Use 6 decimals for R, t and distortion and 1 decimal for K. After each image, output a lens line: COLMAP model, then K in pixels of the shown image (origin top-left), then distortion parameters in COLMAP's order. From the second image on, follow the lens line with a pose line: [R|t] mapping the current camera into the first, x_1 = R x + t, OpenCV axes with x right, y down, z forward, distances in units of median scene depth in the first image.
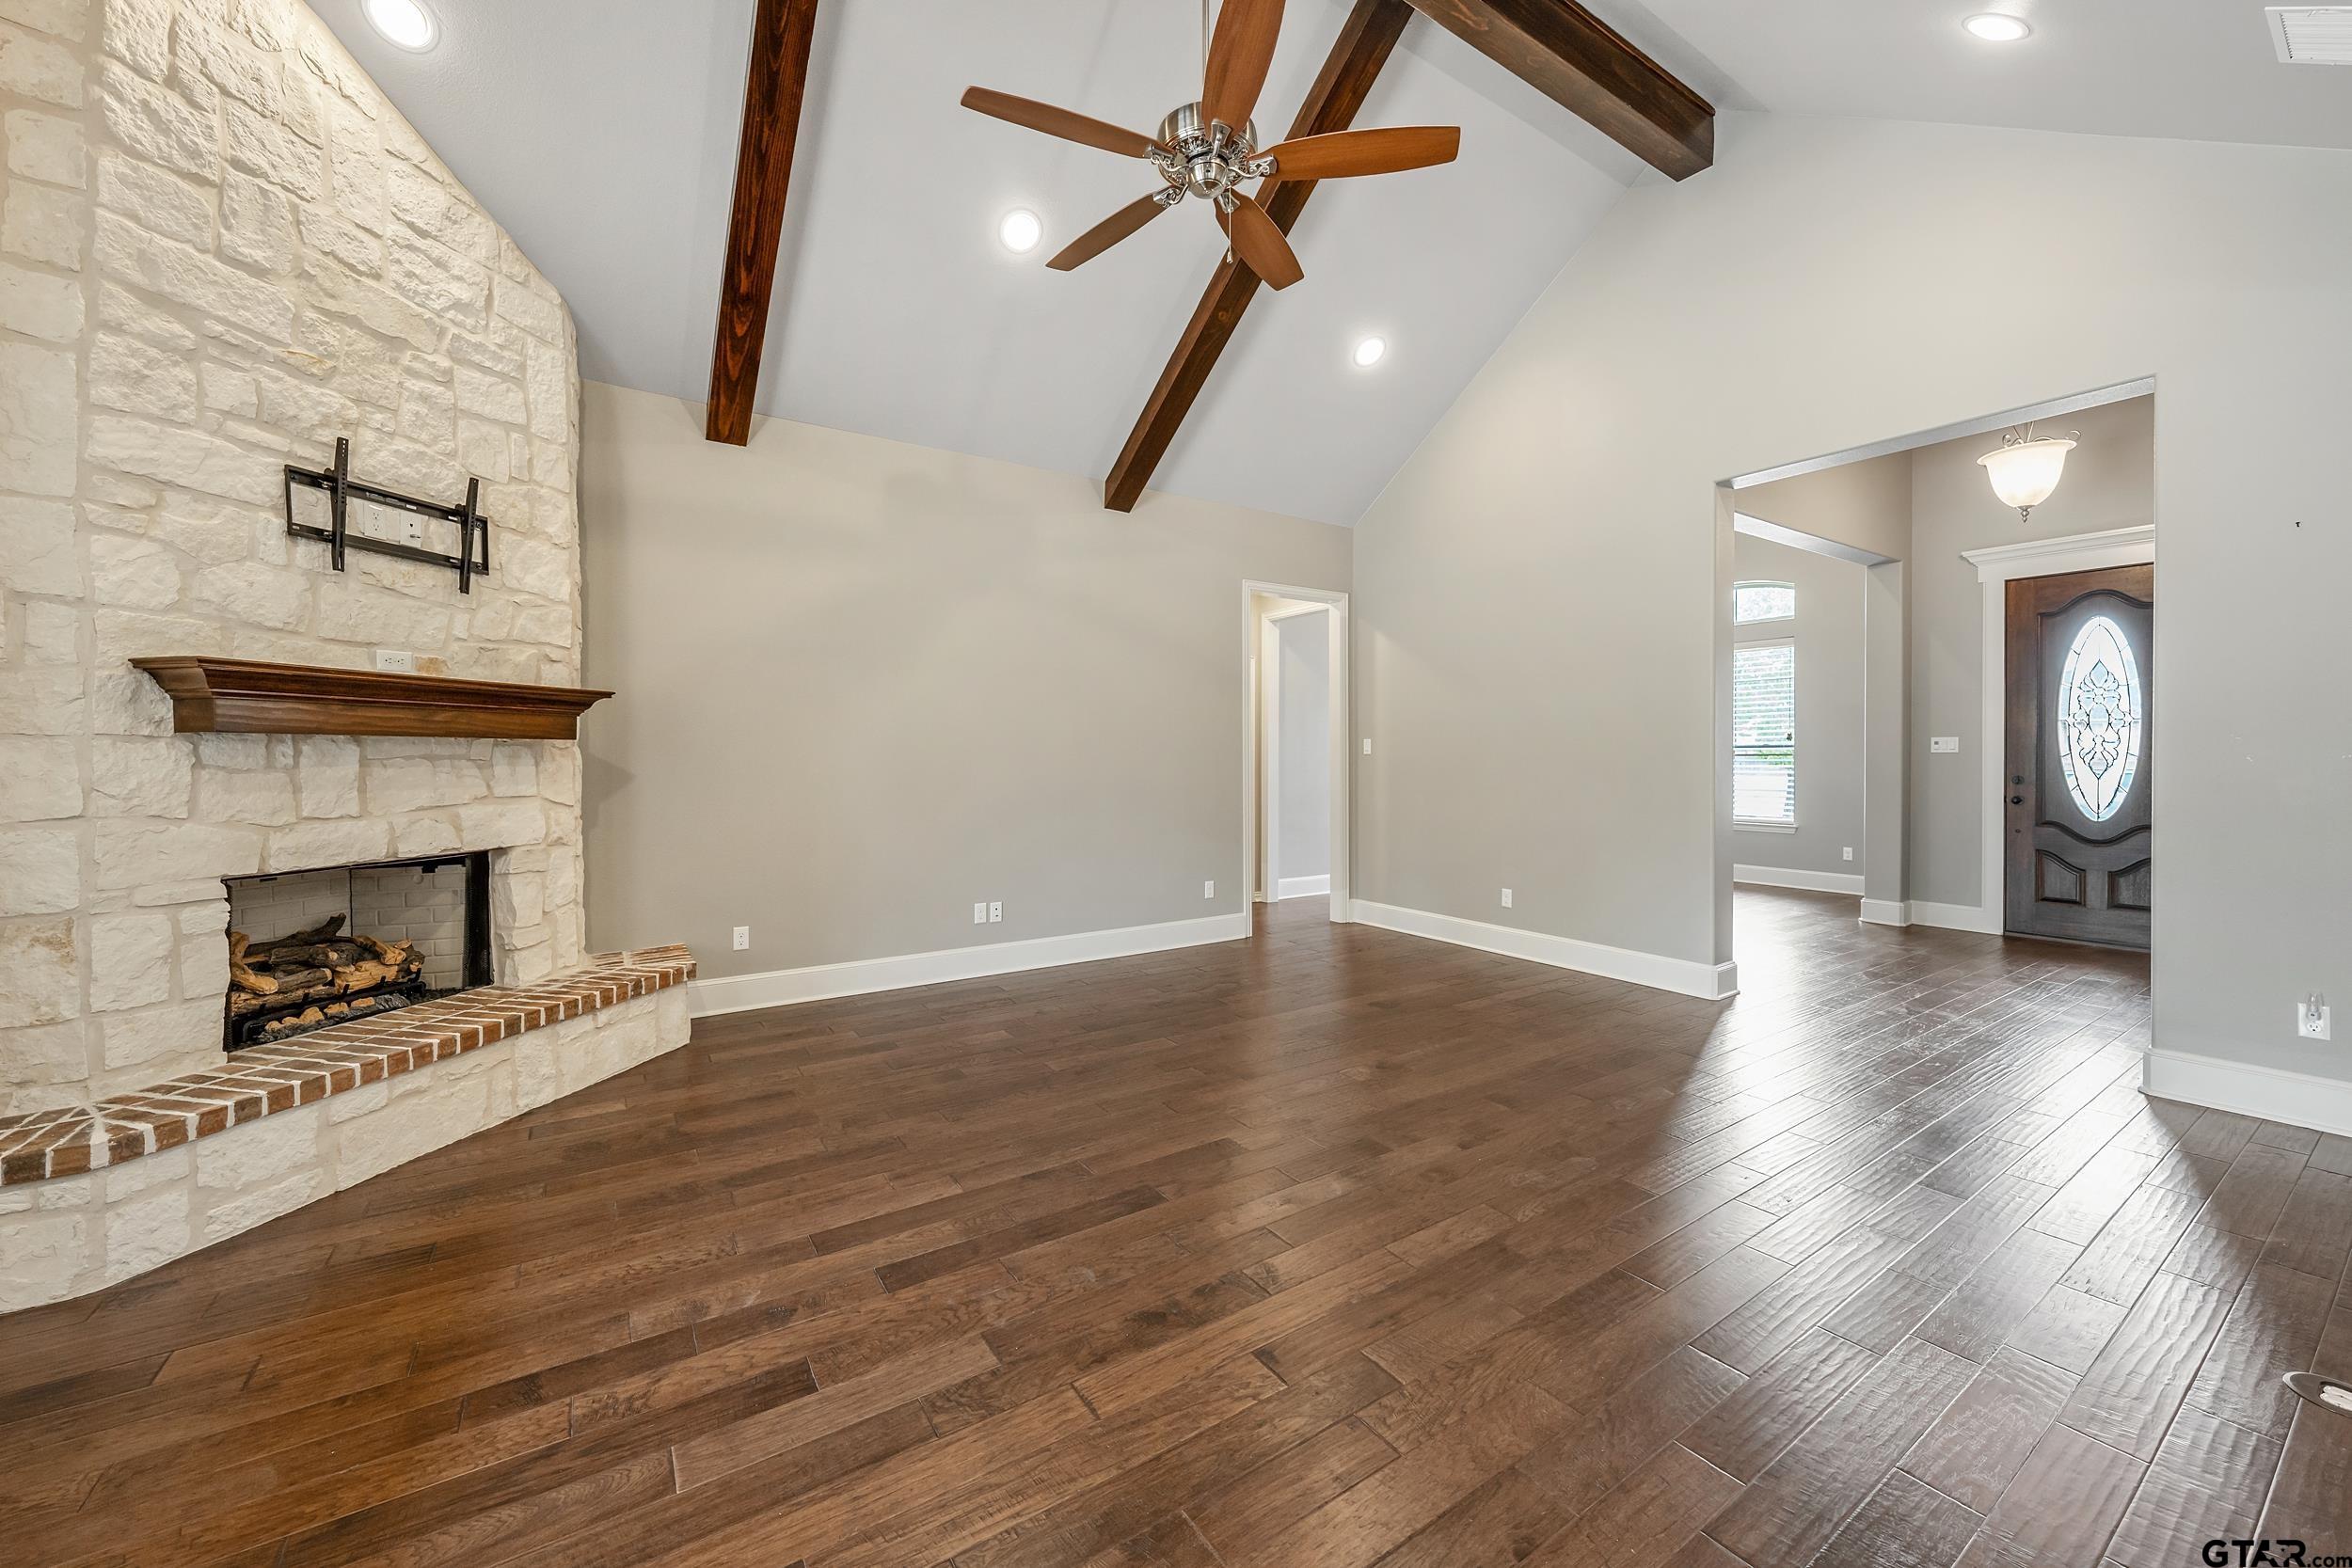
lens RADIAL K [[898.0, 0, 1165.6], [0, 898.0, 762.5], [0, 0, 1]] dist [-0.001312, 0.000364]
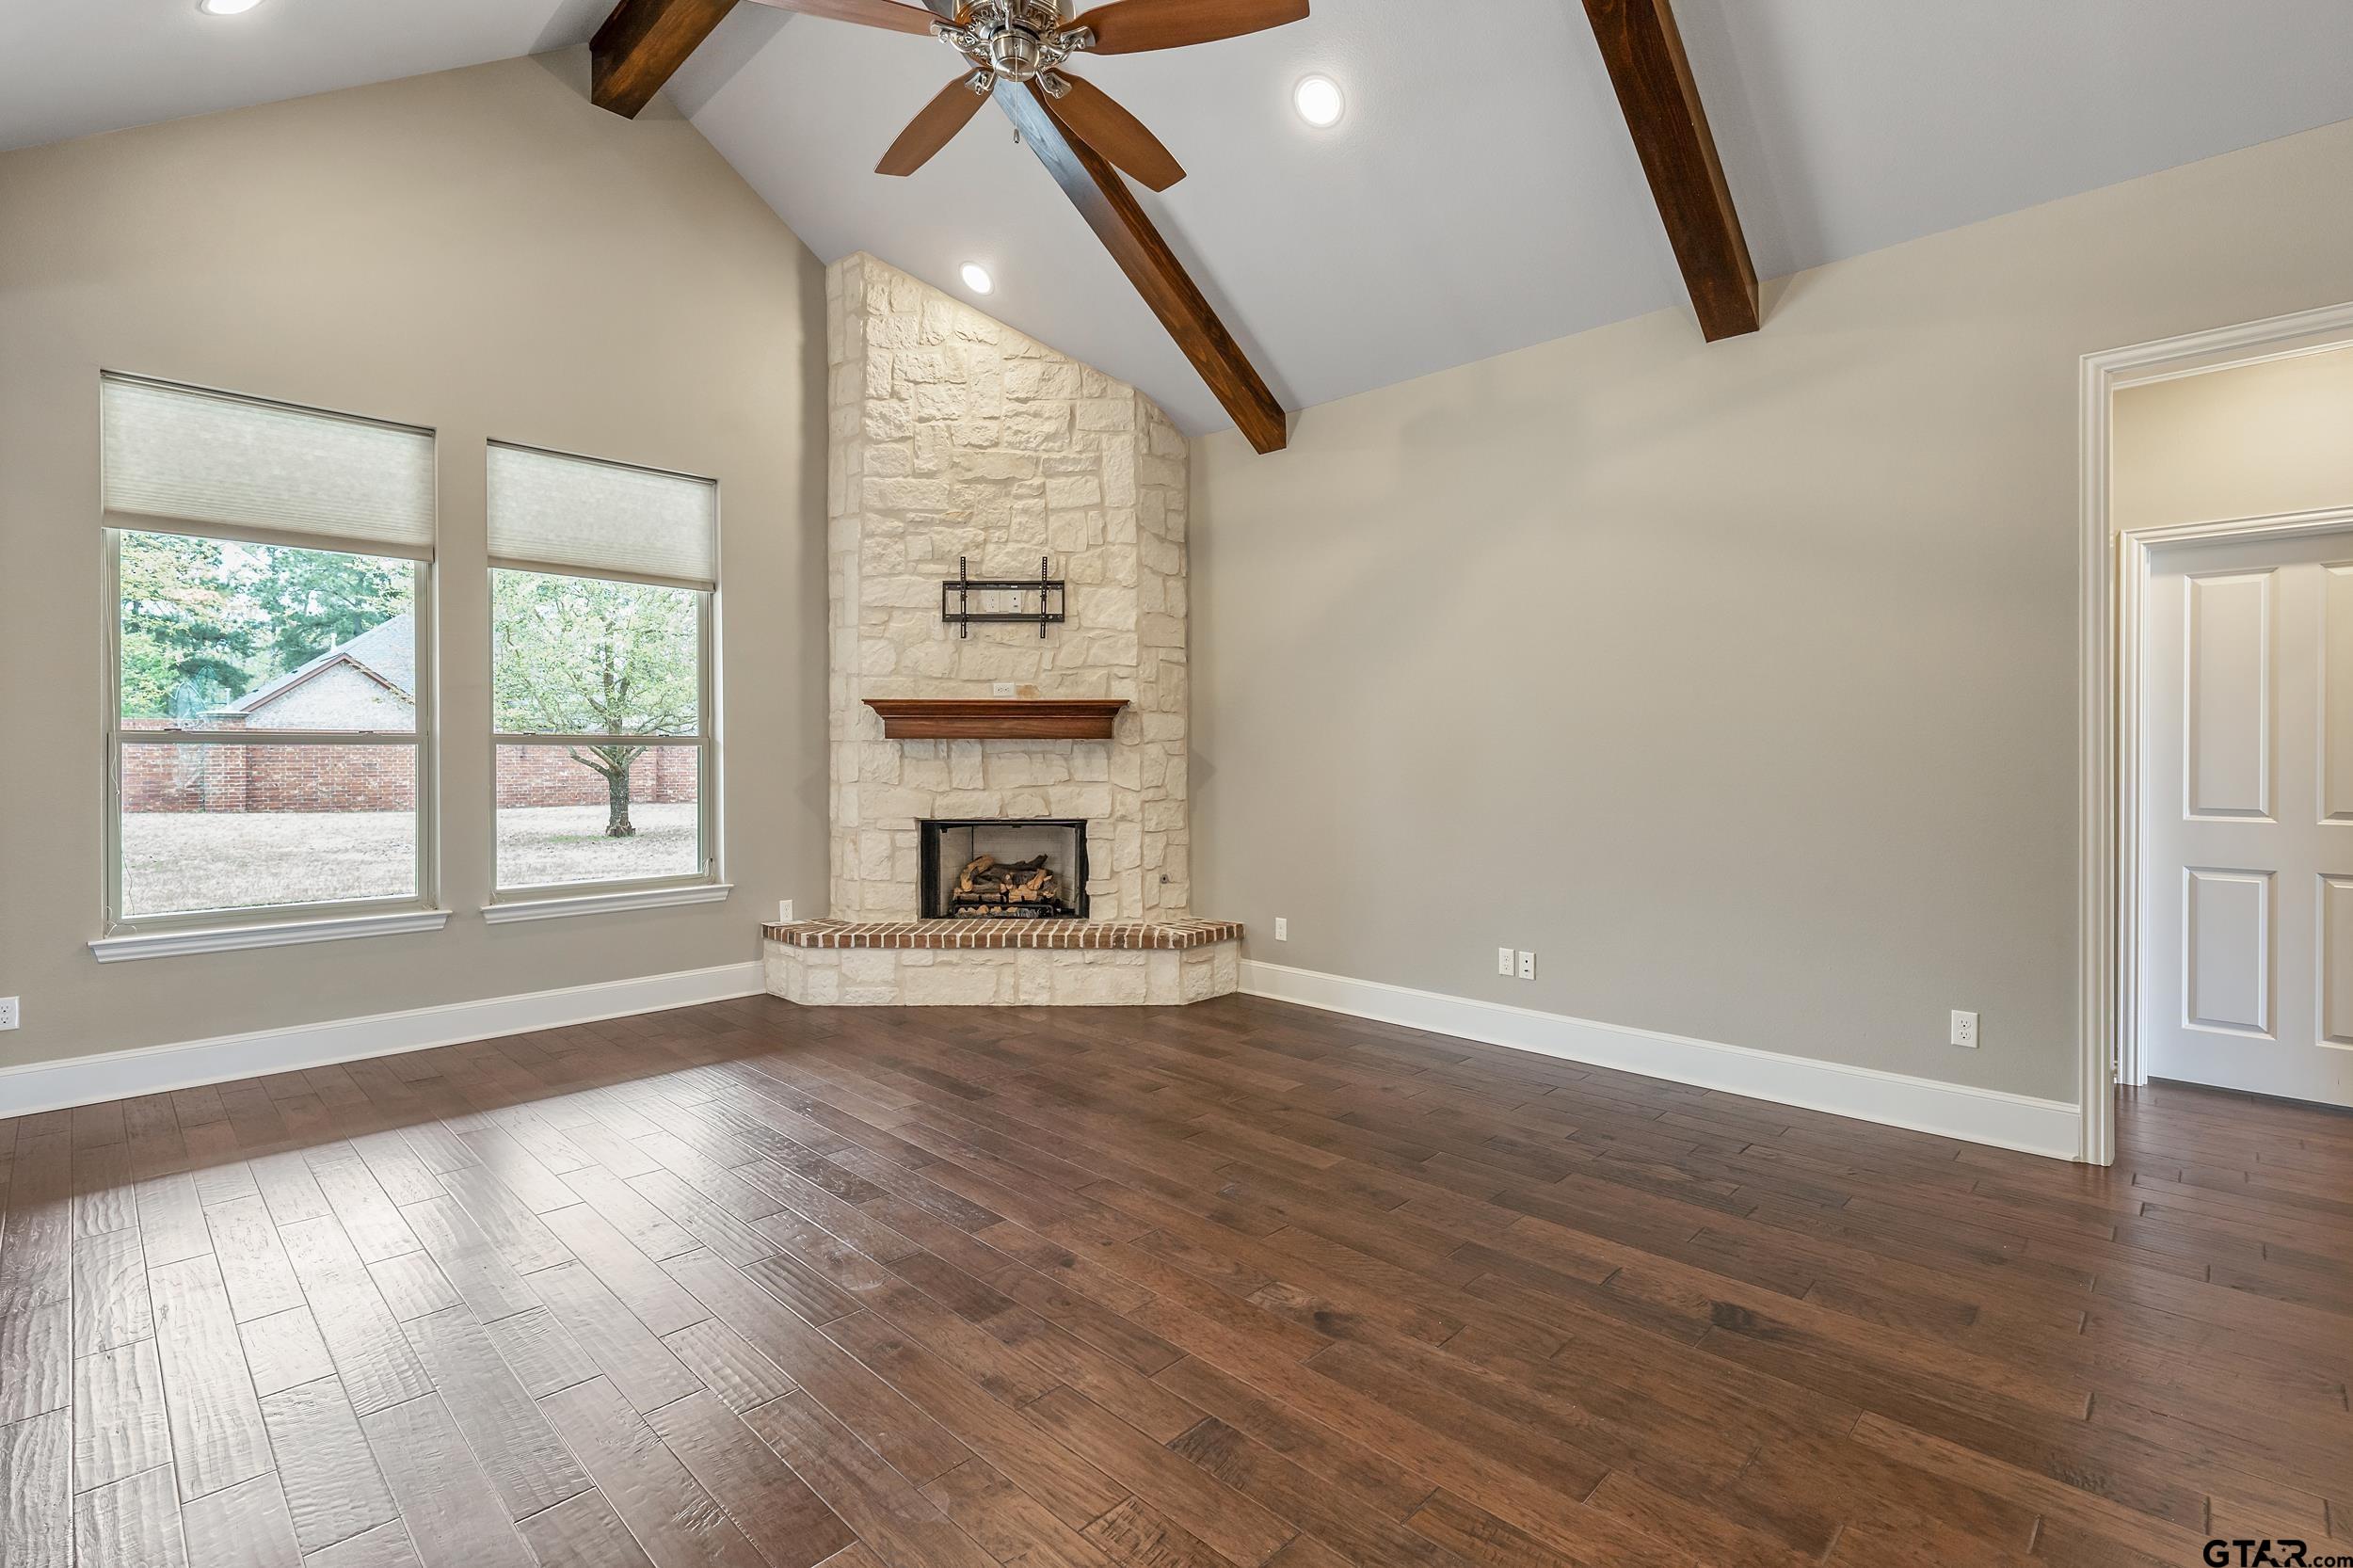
lens RADIAL K [[1051.5, 0, 1158.0], [0, 1051.5, 759.4], [0, 0, 1]] dist [-0.000241, 0.000846]
pose [[0.224111, 0.008965, -0.974522, 0.967086], [-0.007188, 0.999946, 0.007546, -0.009171], [0.974537, 0.005314, 0.224163, 0.861987]]
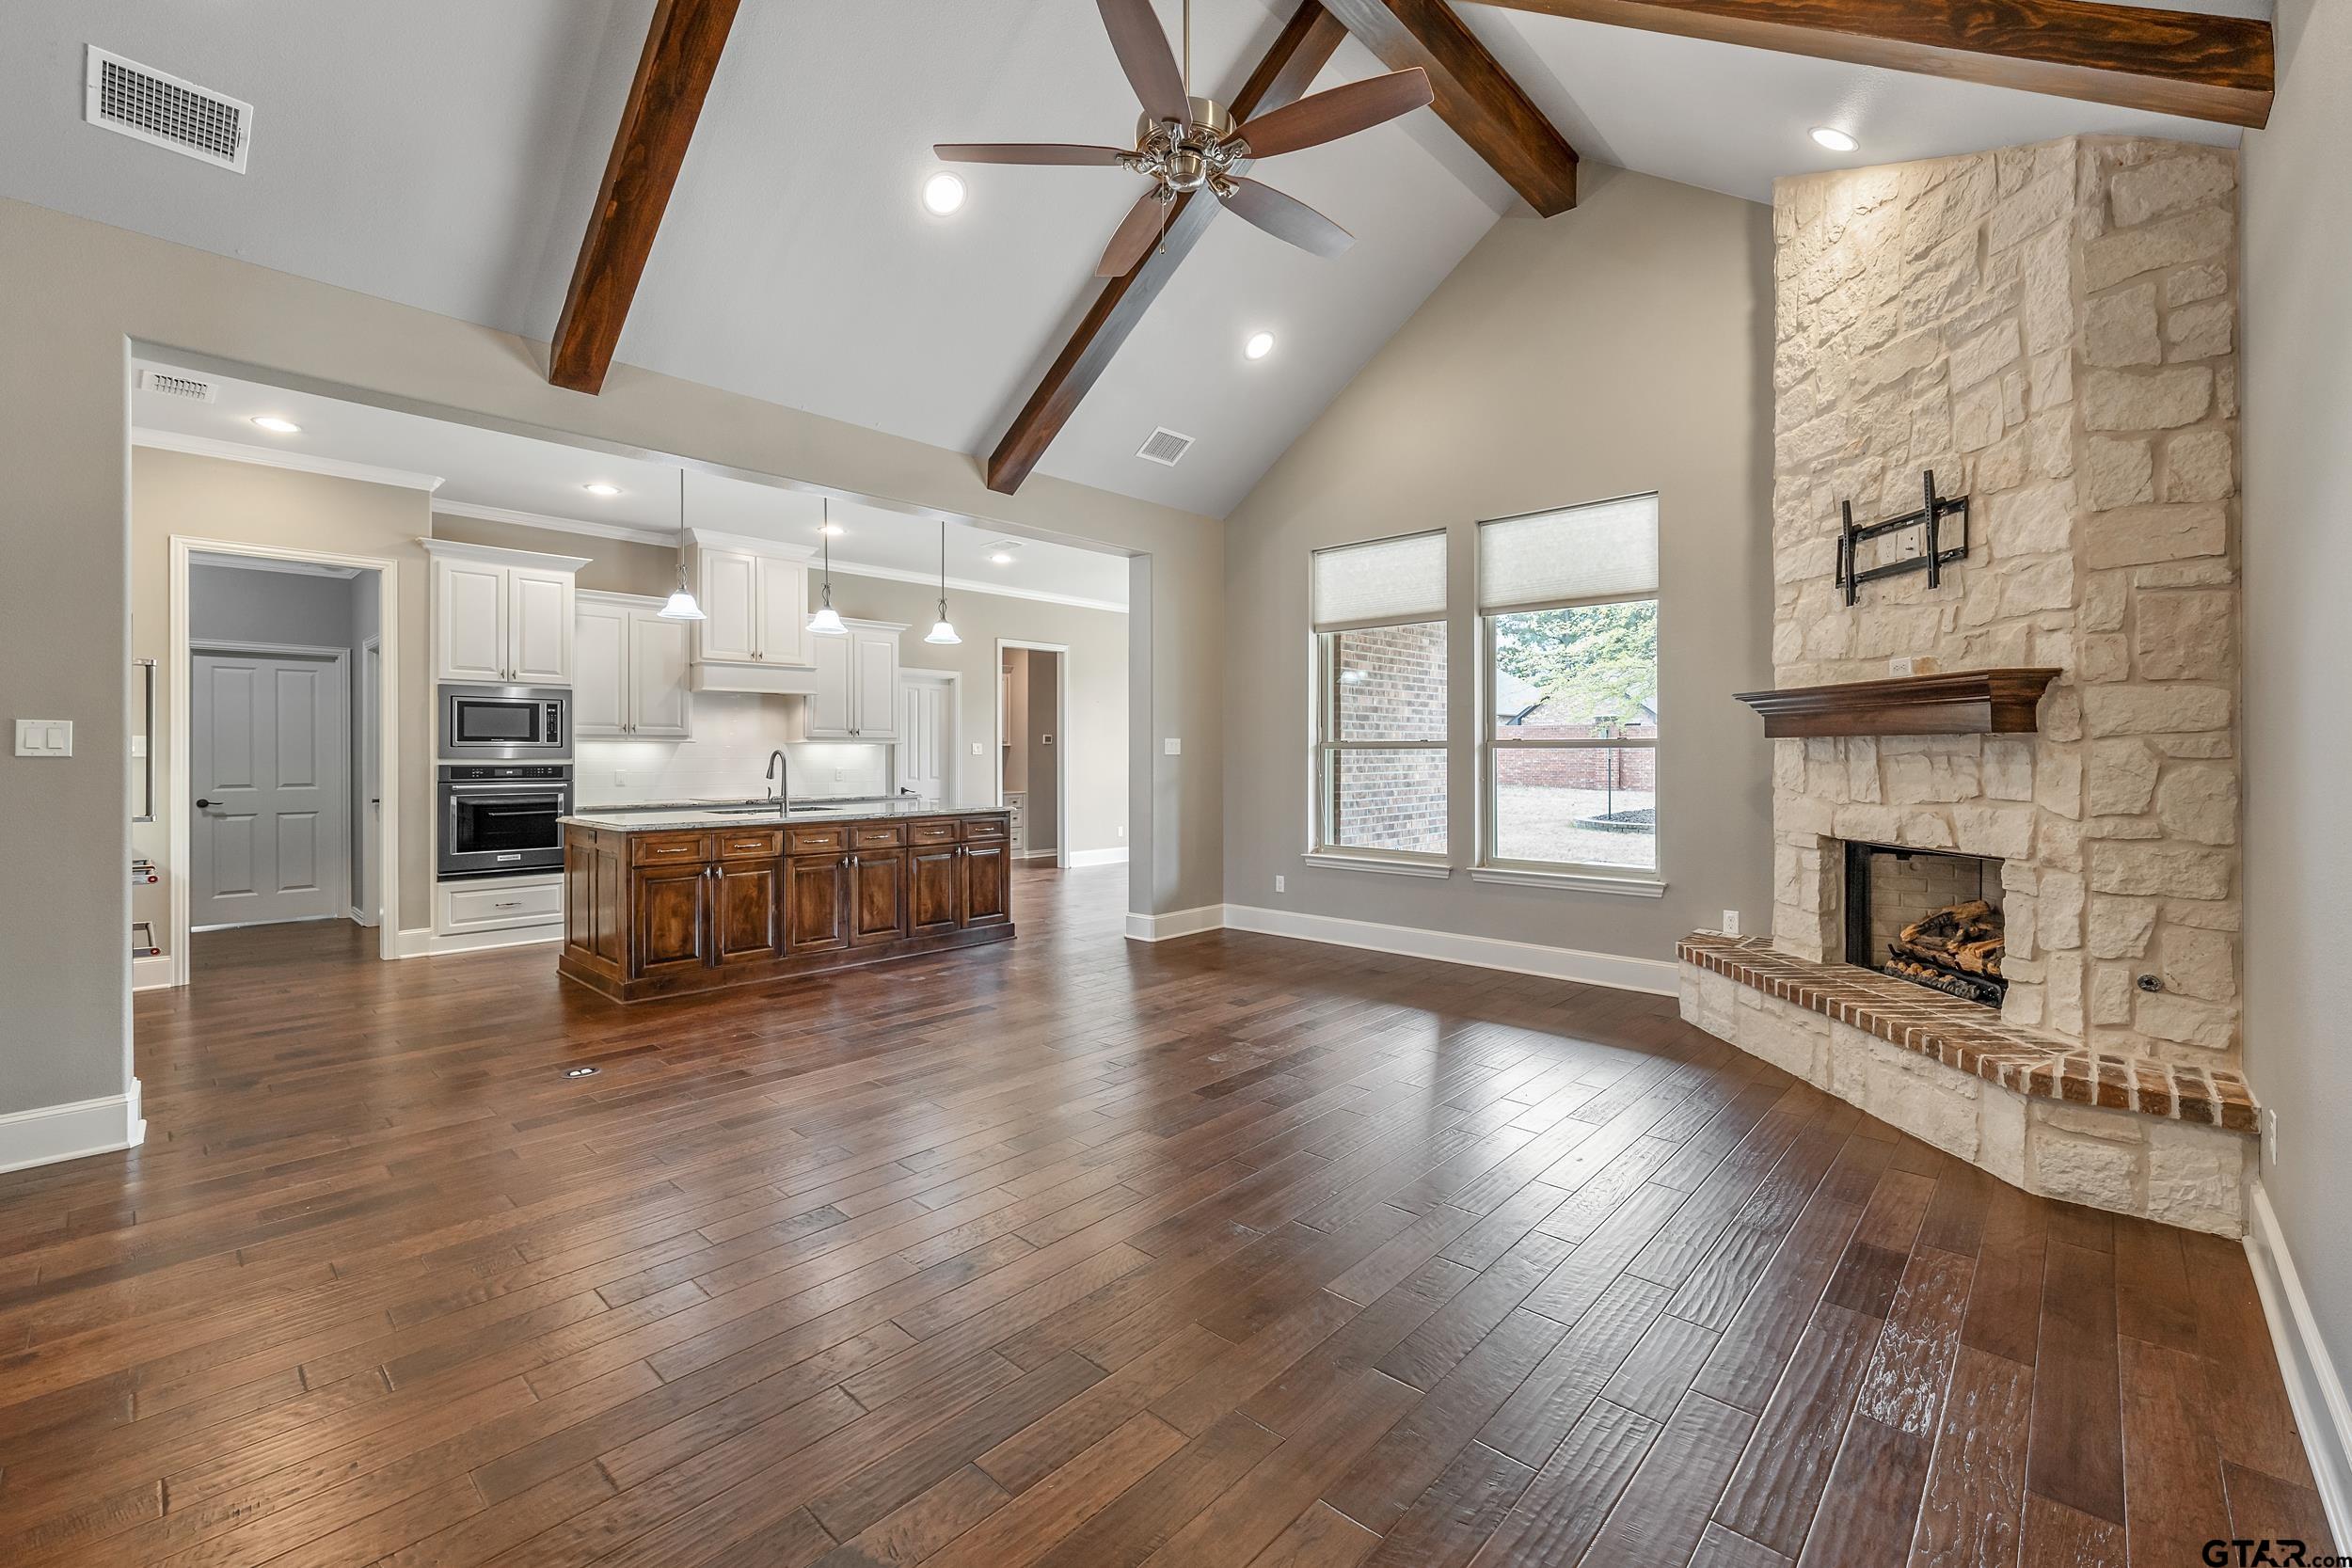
lens RADIAL K [[986.4, 0, 1192.7], [0, 986.4, 755.2], [0, 0, 1]] dist [0.001162, 0.000088]
pose [[-0.964987, 0.003021, -0.262279, 0.313228], [0.000846, 0.999964, 0.008402, -0.015536], [0.262295, 0.007886, -0.964955, 1.971451]]
